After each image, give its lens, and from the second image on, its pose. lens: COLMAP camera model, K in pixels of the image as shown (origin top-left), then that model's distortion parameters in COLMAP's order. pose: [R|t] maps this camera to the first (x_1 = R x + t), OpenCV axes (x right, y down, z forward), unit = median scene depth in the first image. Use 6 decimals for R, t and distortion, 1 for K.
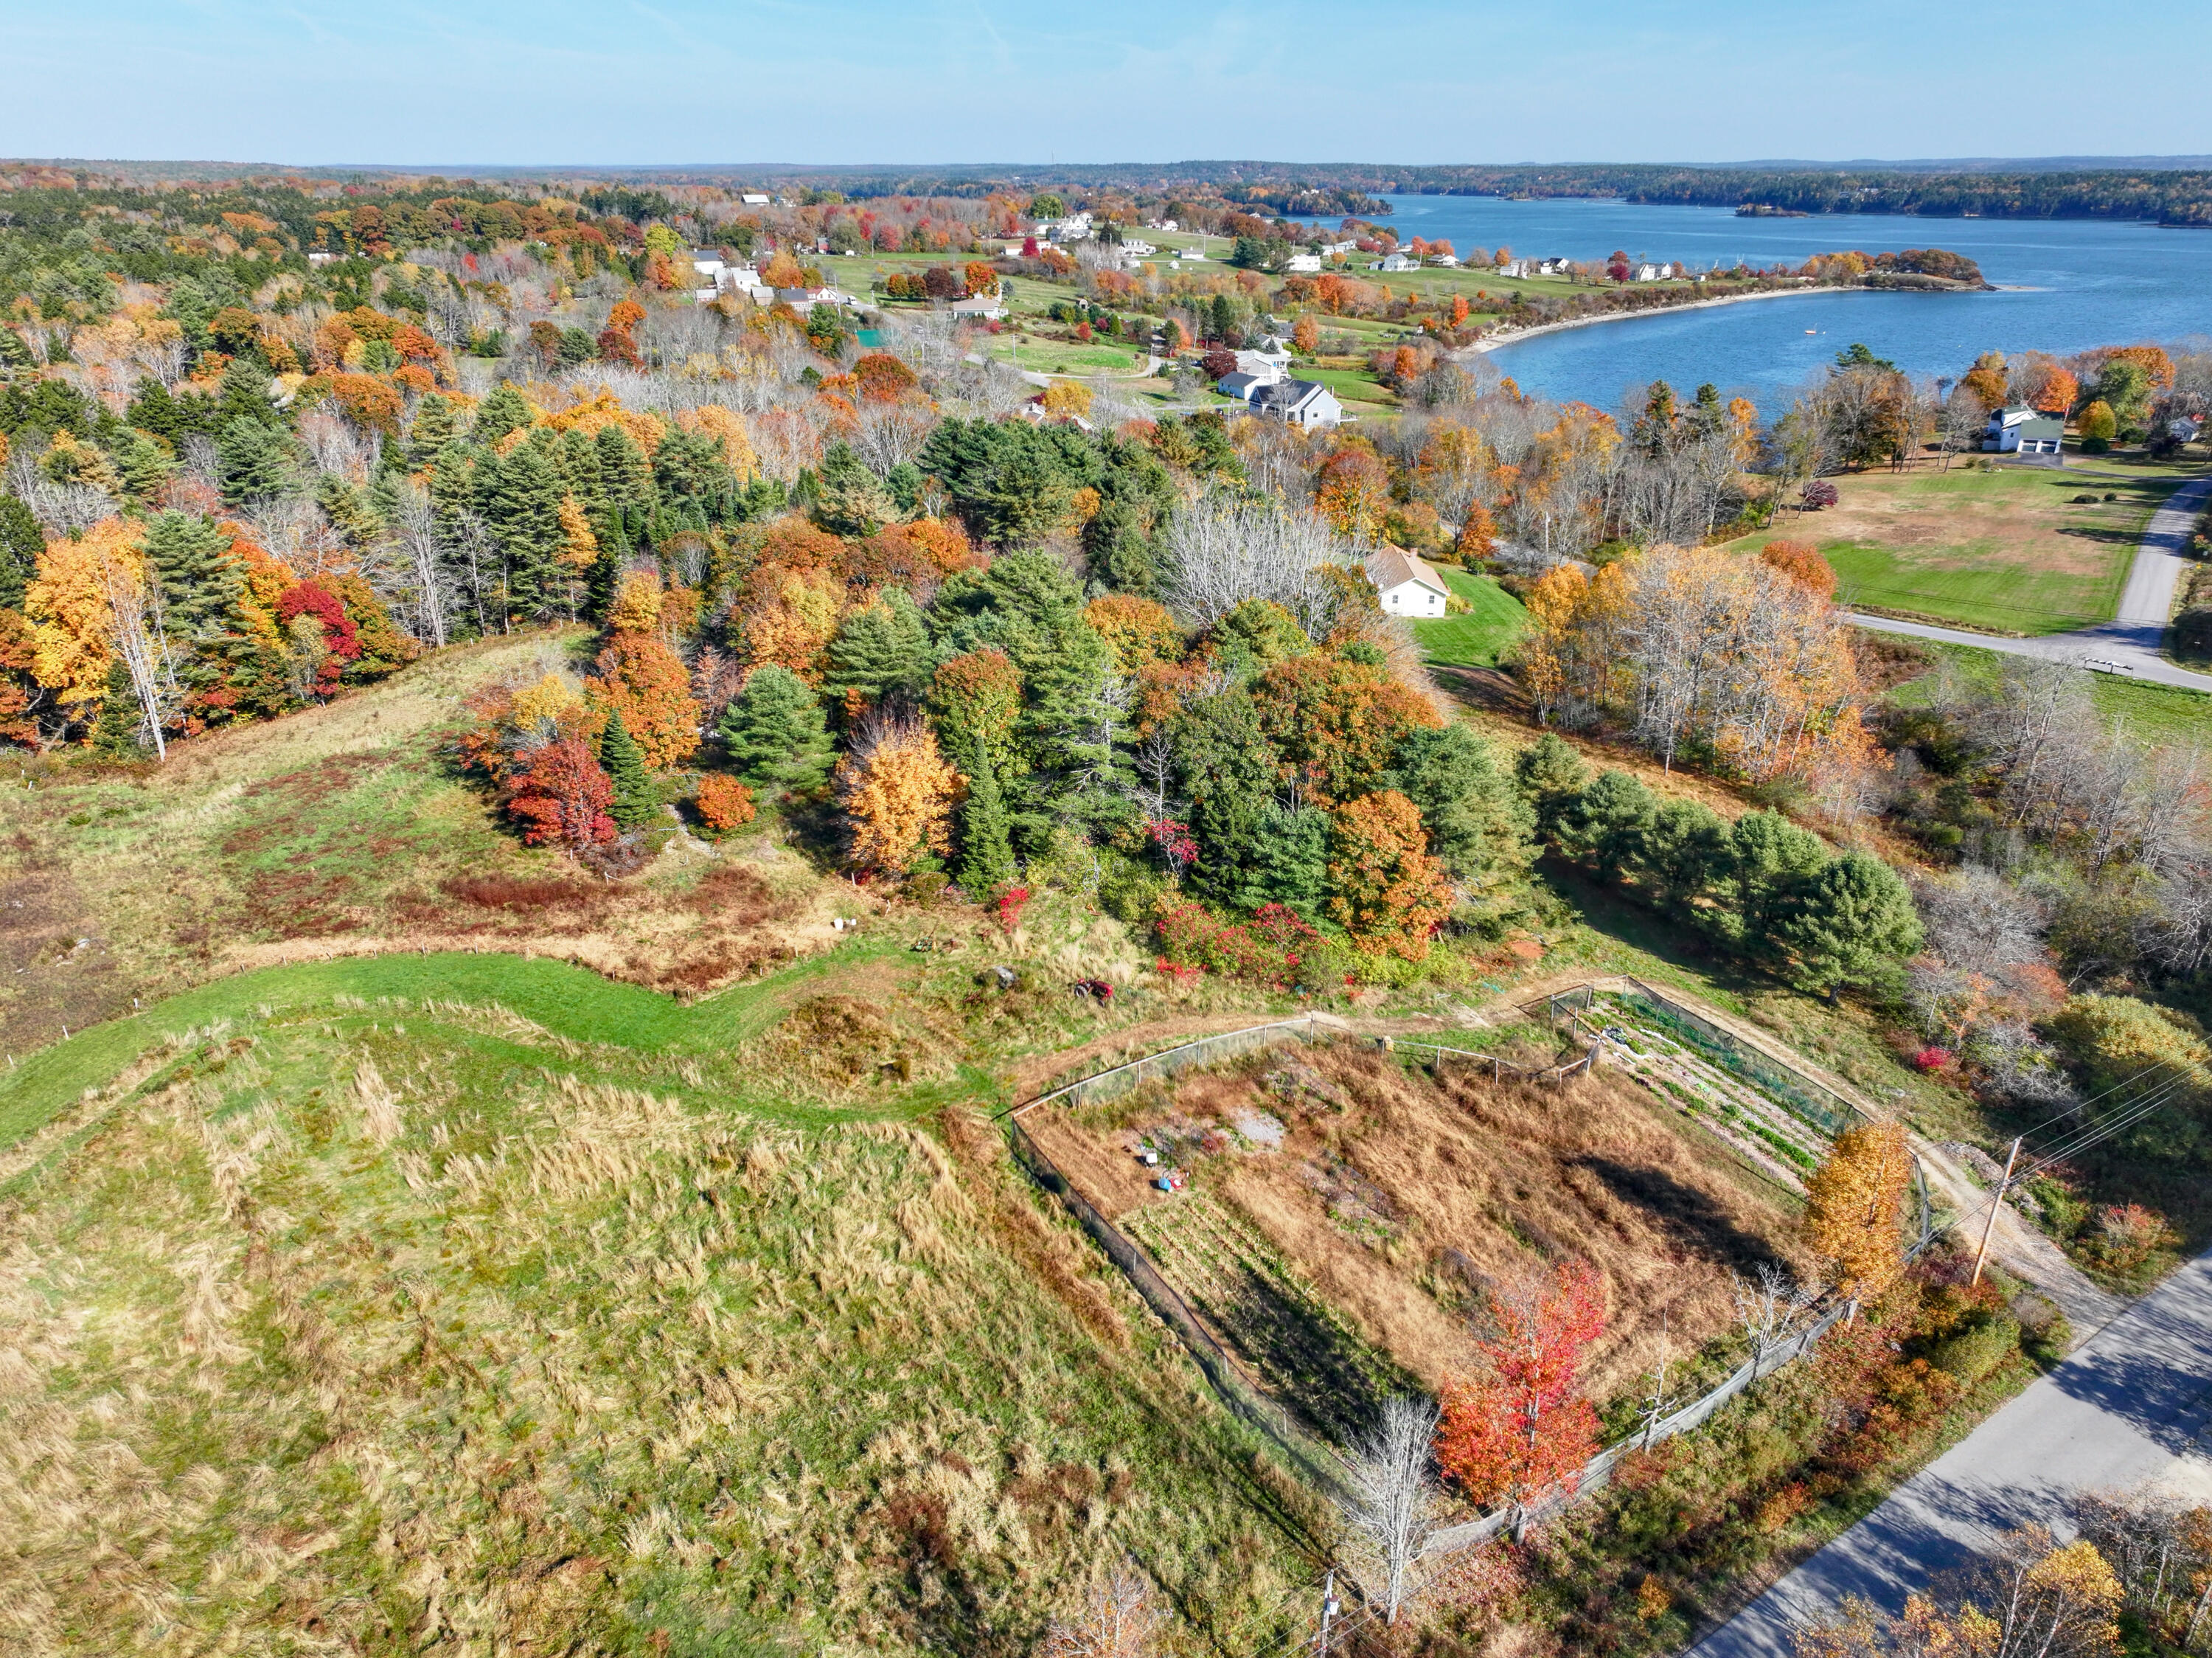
lens RADIAL K [[1541.3, 0, 1118.6], [0, 1541.3, 827.8], [0, 0, 1]] dist [-0.003999, 0.020060]
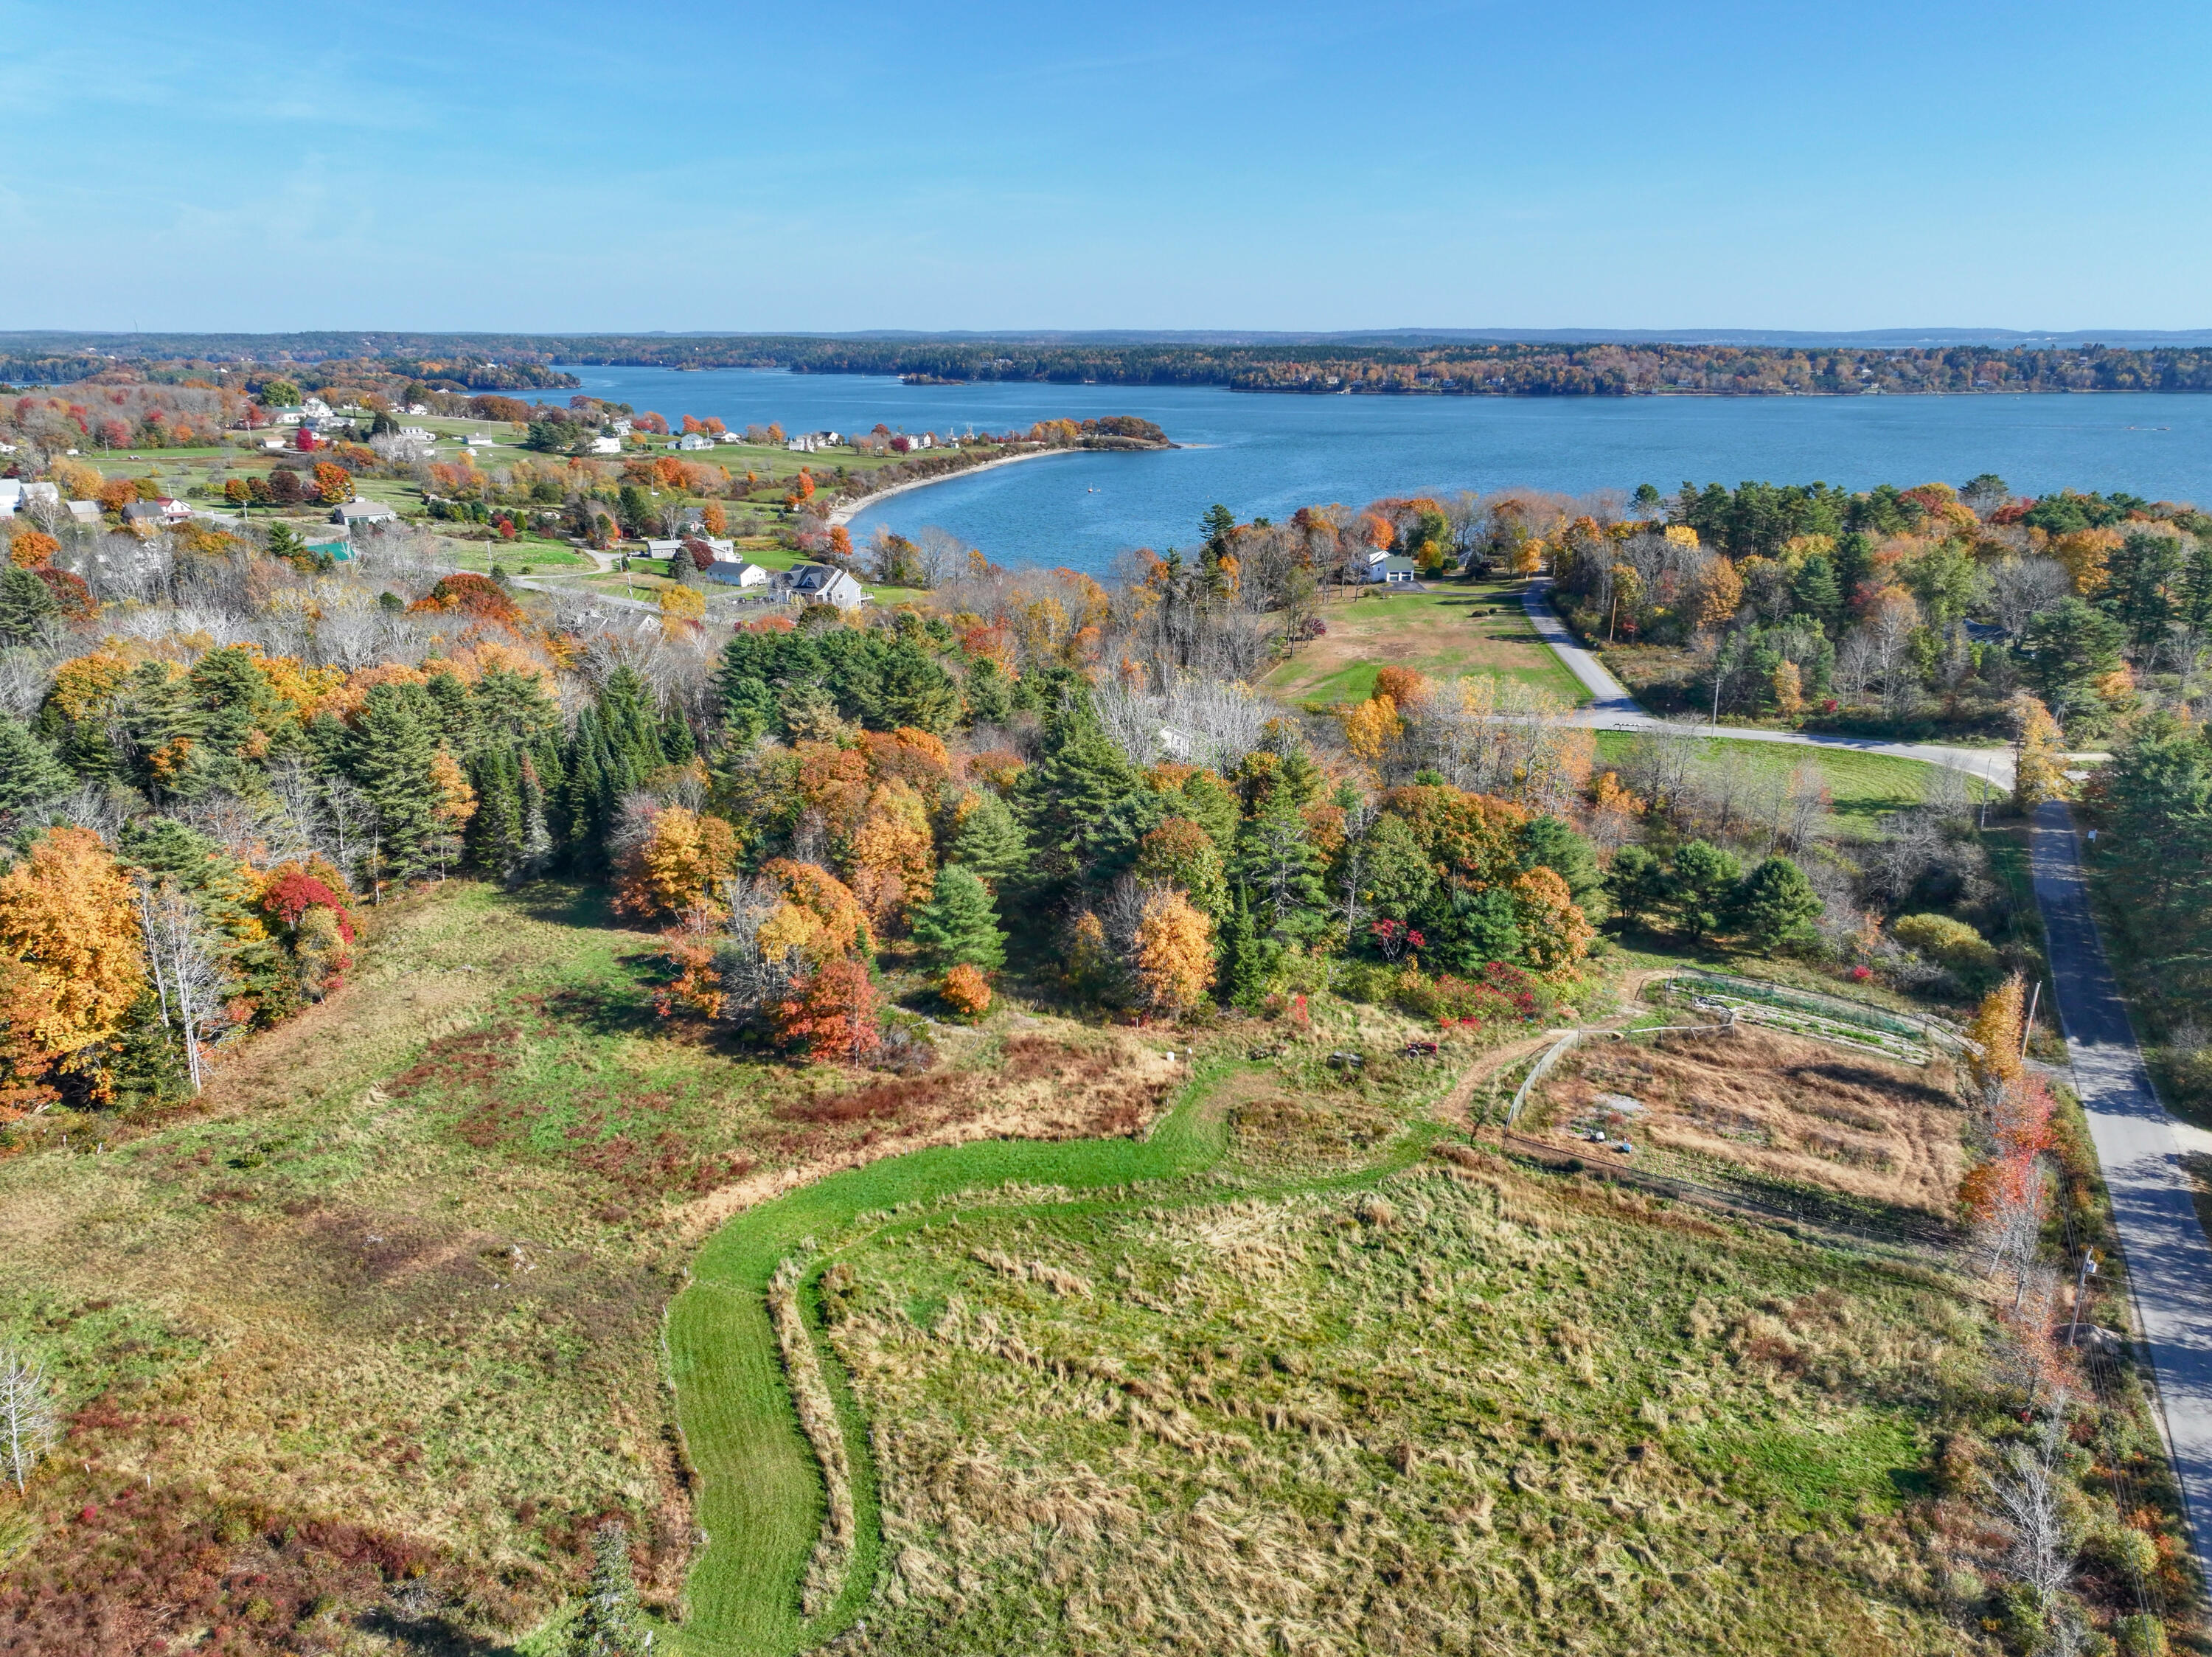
lens RADIAL K [[1541.1, 0, 1118.6], [0, 1541.1, 827.3], [0, 0, 1]] dist [-0.003999, 0.020060]
pose [[0.864782, -0.153214, 0.478203, -0.103860], [0.197854, 0.979241, -0.044054, -0.009209], [-0.461526, 0.132712, 0.877144, -0.008897]]
